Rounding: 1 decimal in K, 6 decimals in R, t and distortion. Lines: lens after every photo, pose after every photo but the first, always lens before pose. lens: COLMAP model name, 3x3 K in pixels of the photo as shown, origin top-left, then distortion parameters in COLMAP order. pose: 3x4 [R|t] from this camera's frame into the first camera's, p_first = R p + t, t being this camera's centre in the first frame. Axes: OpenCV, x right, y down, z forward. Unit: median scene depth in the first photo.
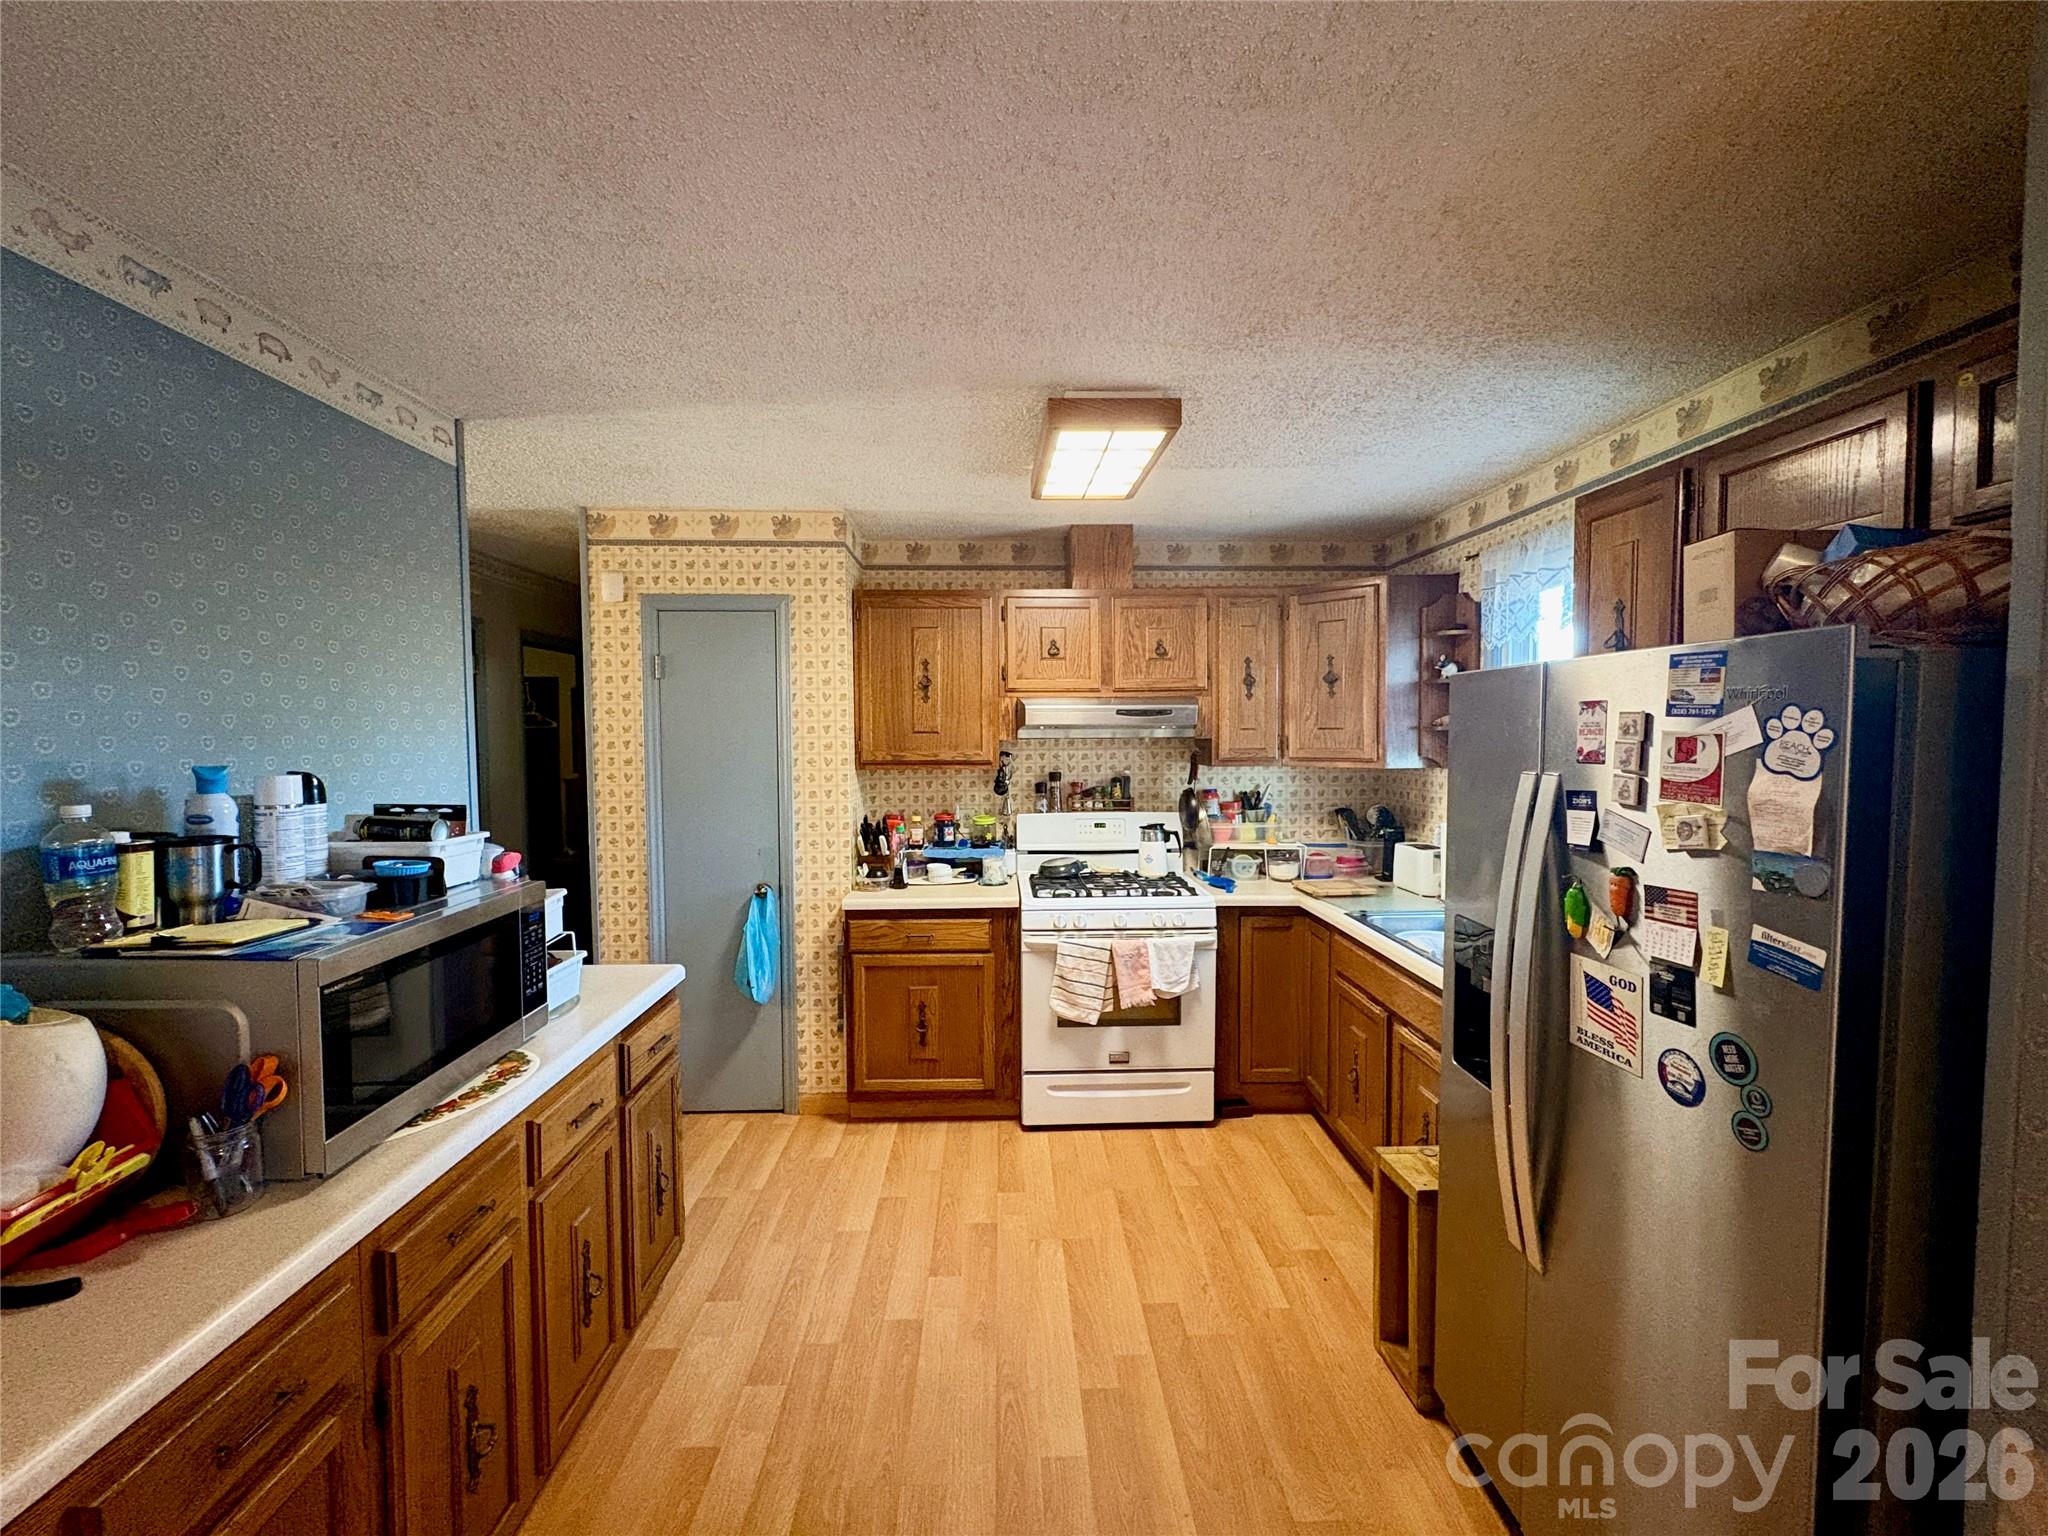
lens RADIAL K [[808.9, 0, 1015.4], [0, 808.9, 770.3], [0, 0, 1]] dist [-0.002157, 0.000277]
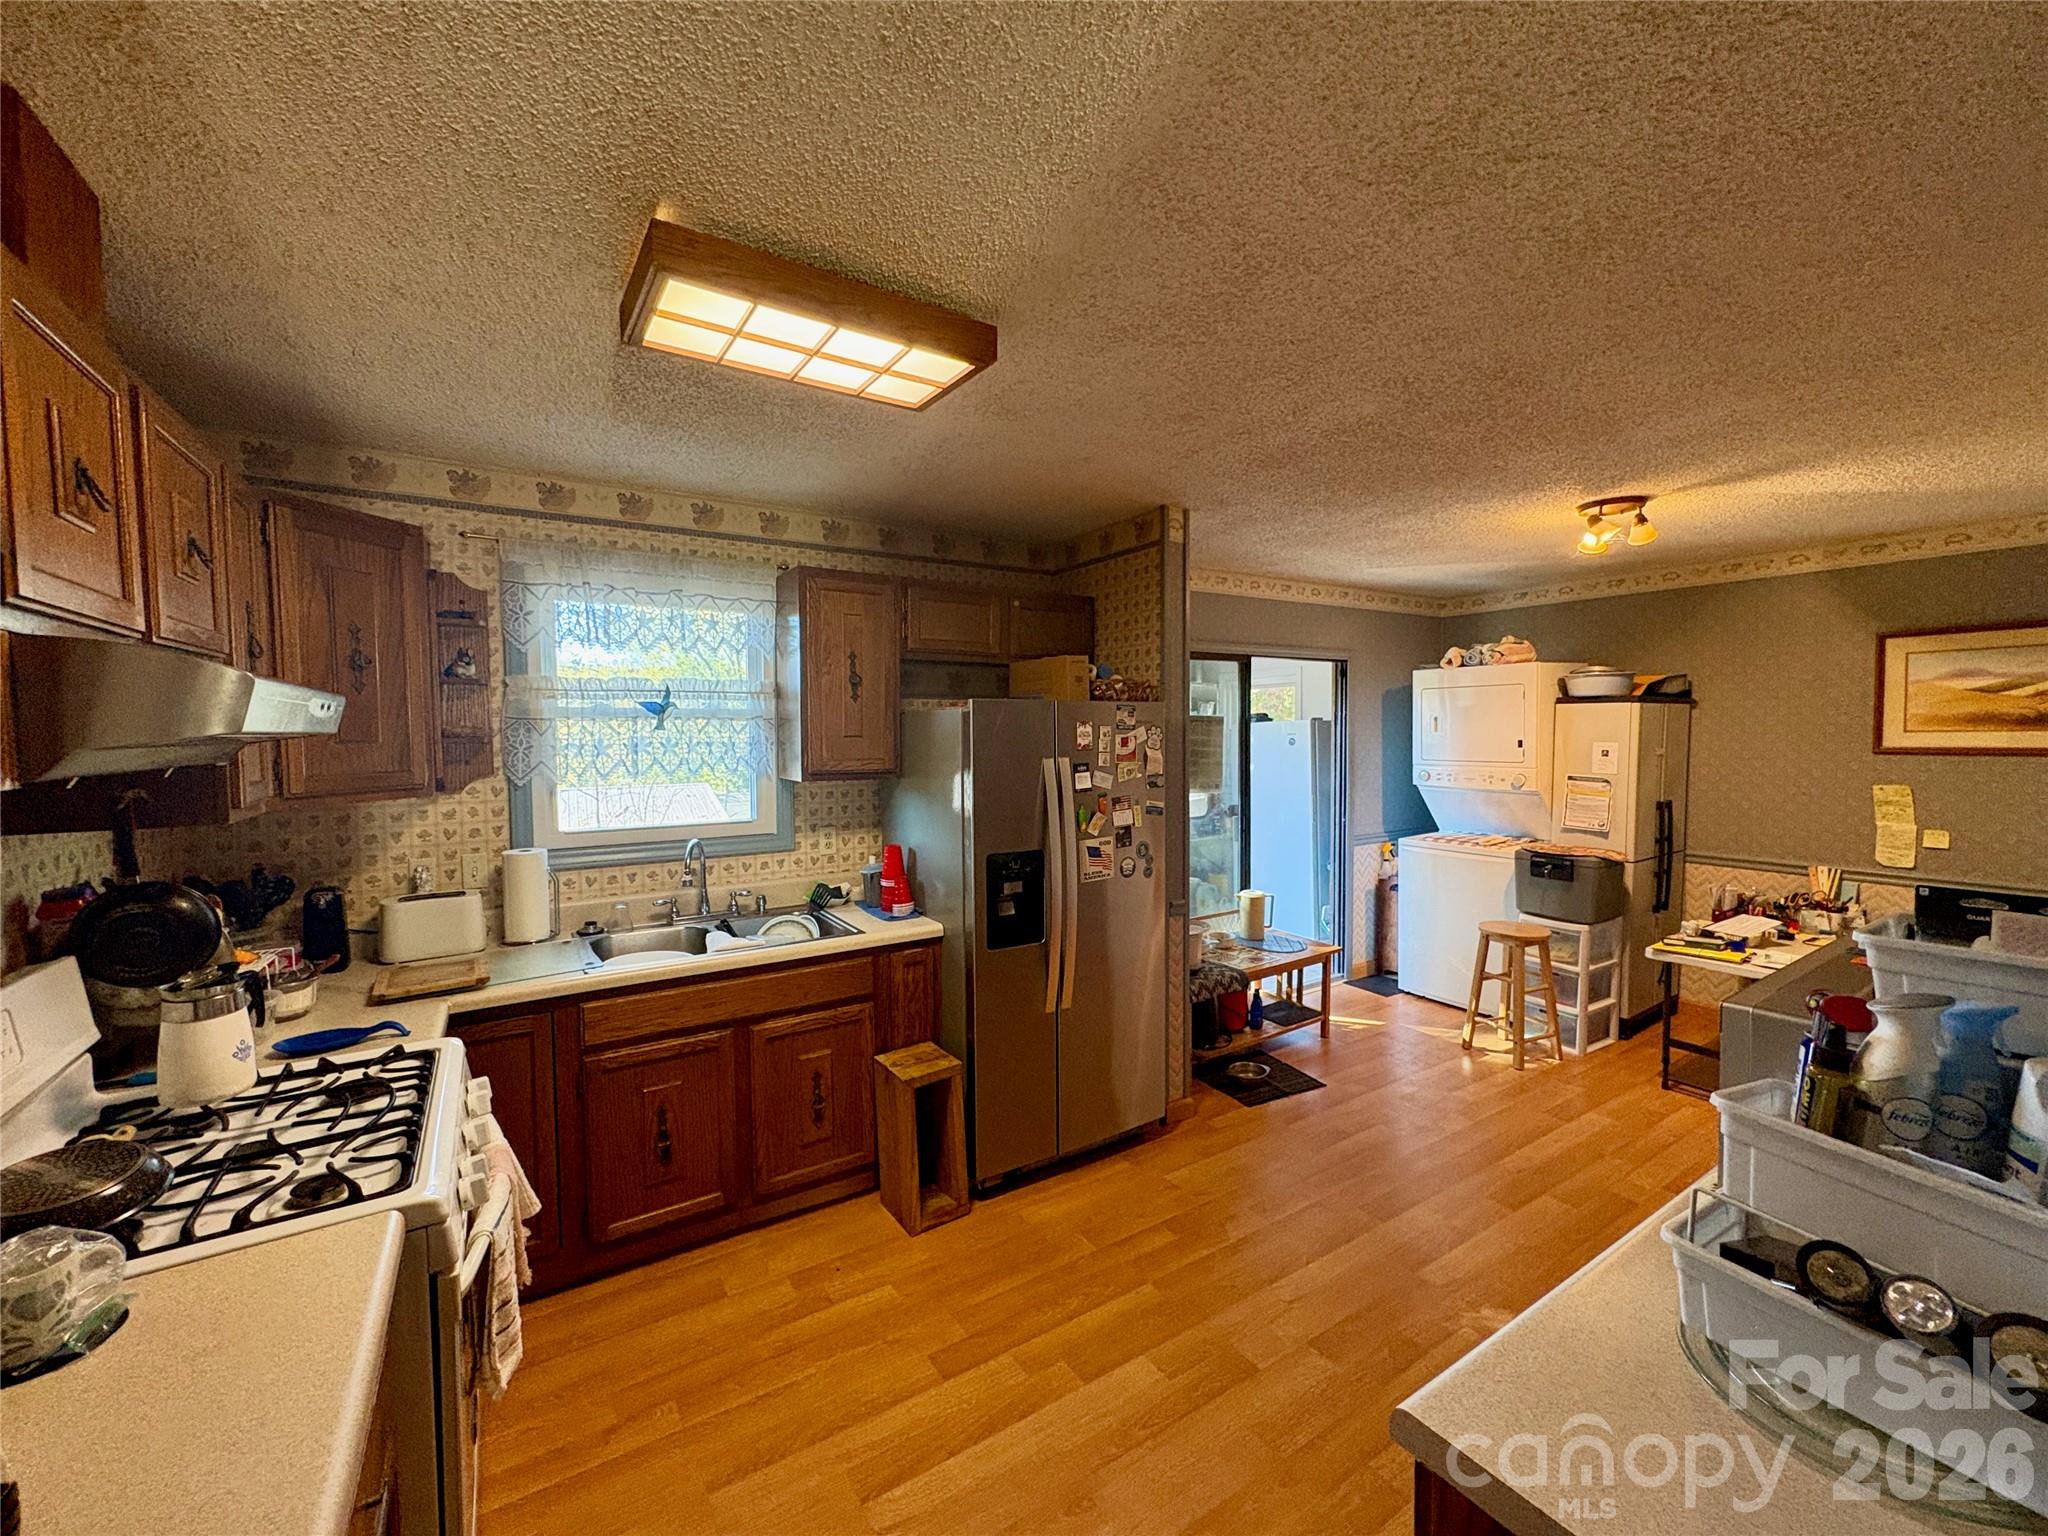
lens RADIAL K [[808.9, 0, 1023.2], [0, 808.9, 770.3], [0, 0, 1]] dist [-0.002157, 0.000277]
pose [[-0.518441, -0.035020, 0.854396, -0.450799], [0.052636, 0.995959, 0.072762, -0.051825], [-0.853492, 0.082695, -0.514503, 0.957729]]
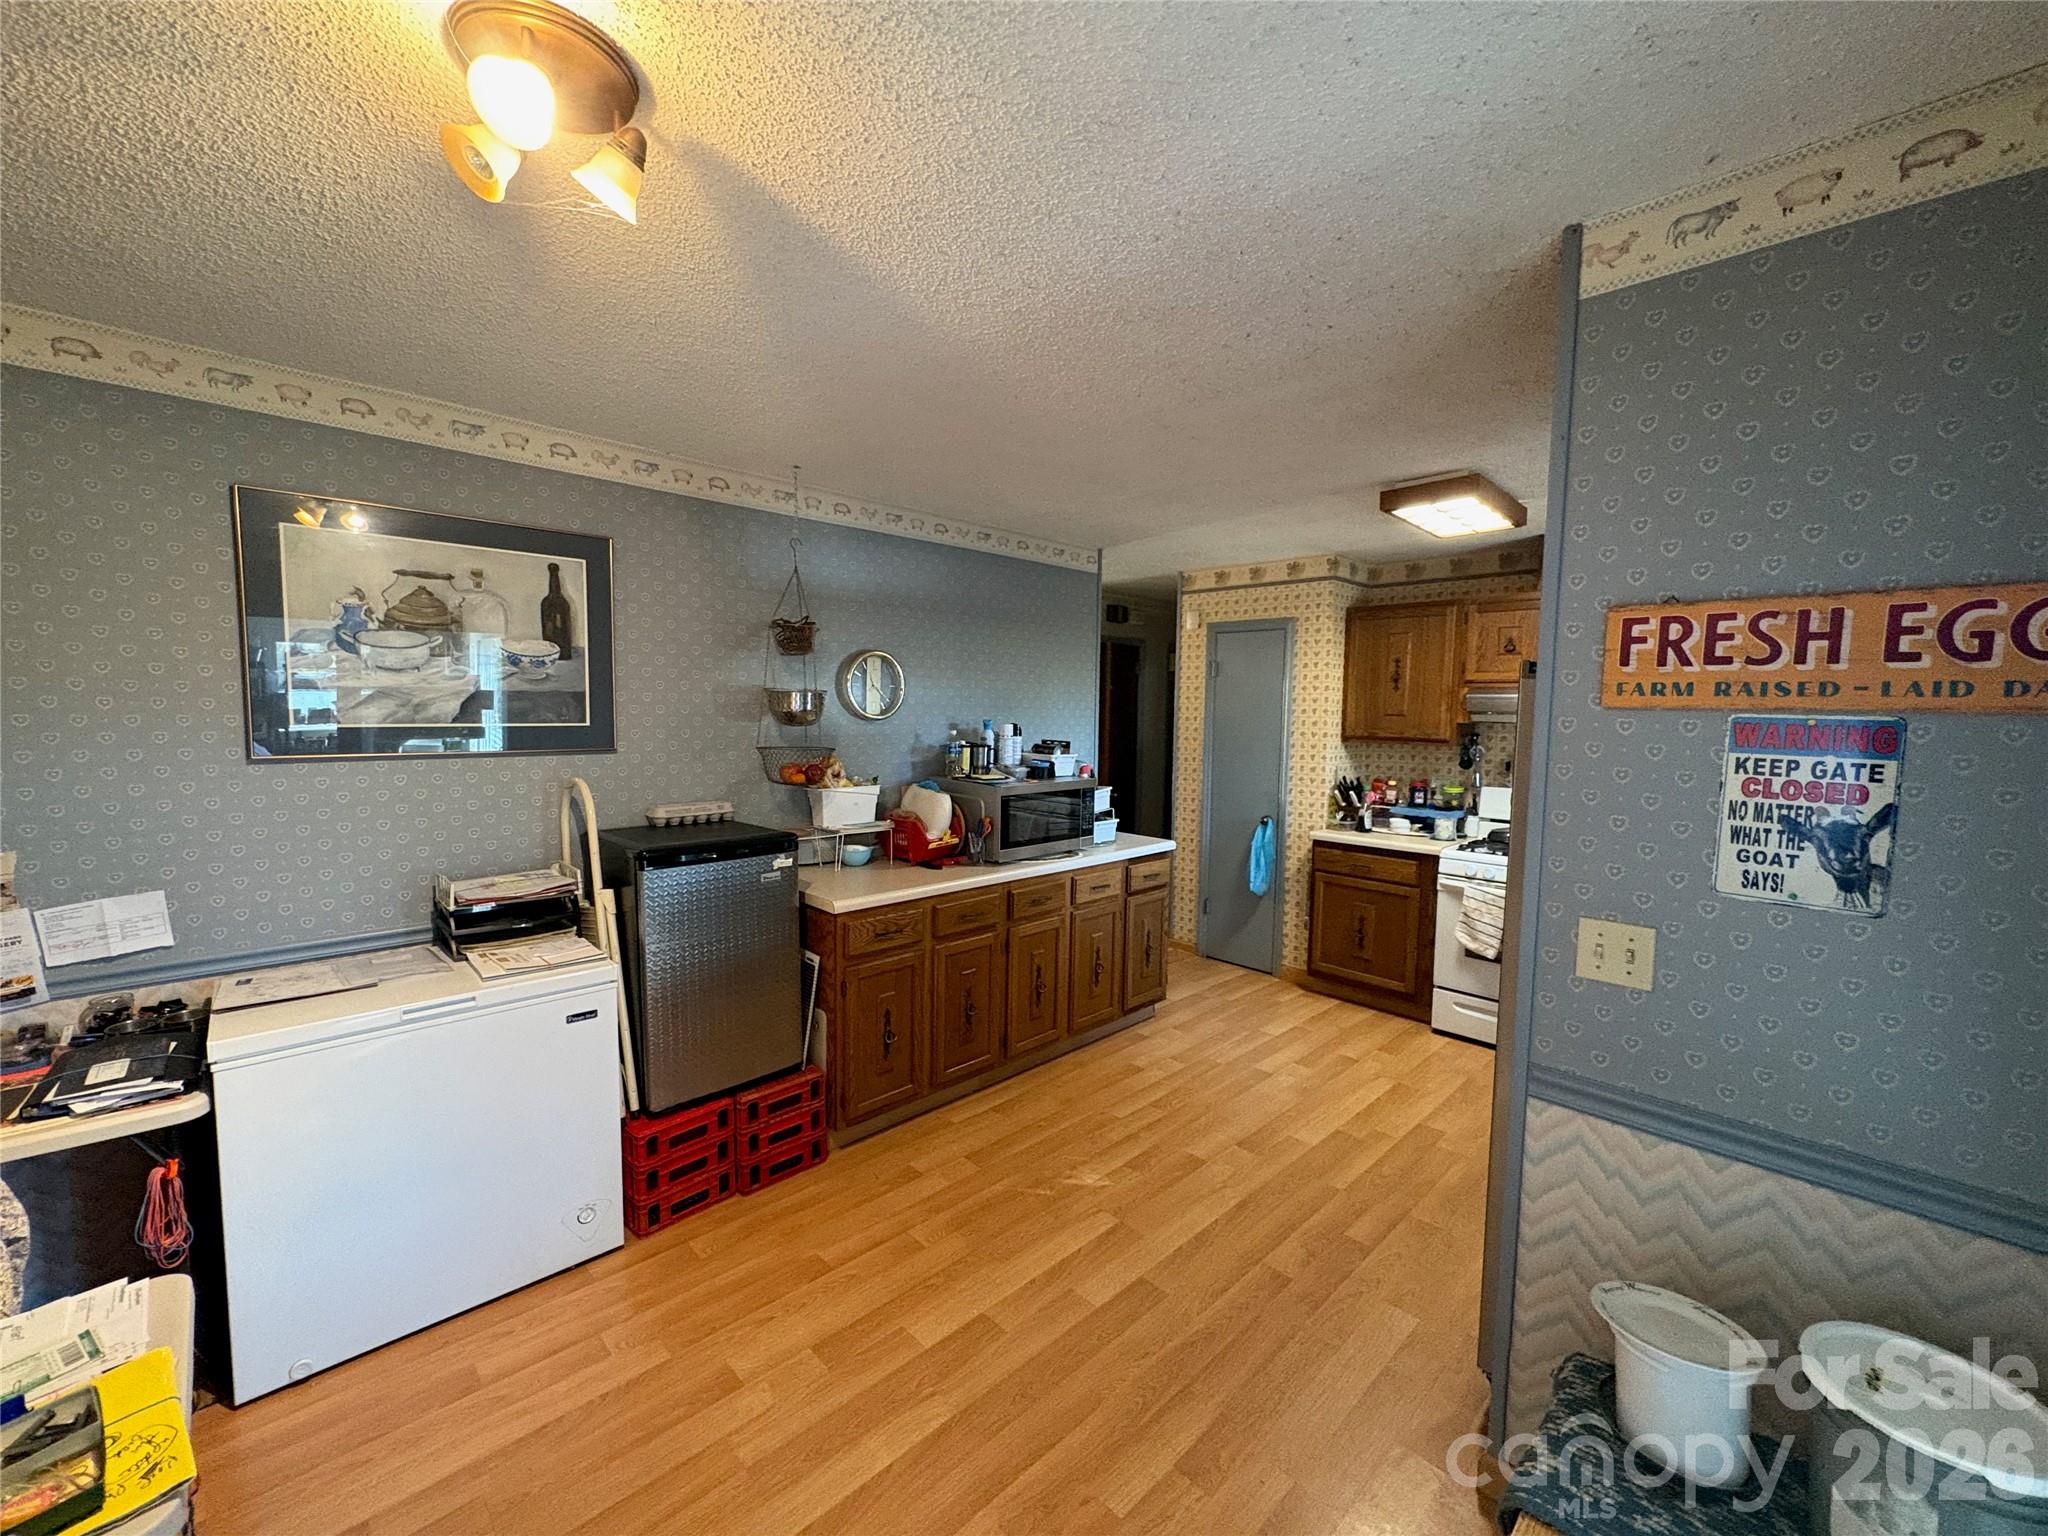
lens RADIAL K [[808.9, 0, 1023.2], [0, 808.9, 767.9], [0, 0, 1]] dist [-0.002157, 0.000277]
pose [[0.670621, 0.069018, -0.738582, 0.495634], [-0.054487, 0.997556, 0.043745, 0.014277], [0.739796, 0.010907, 0.672743, -0.332812]]
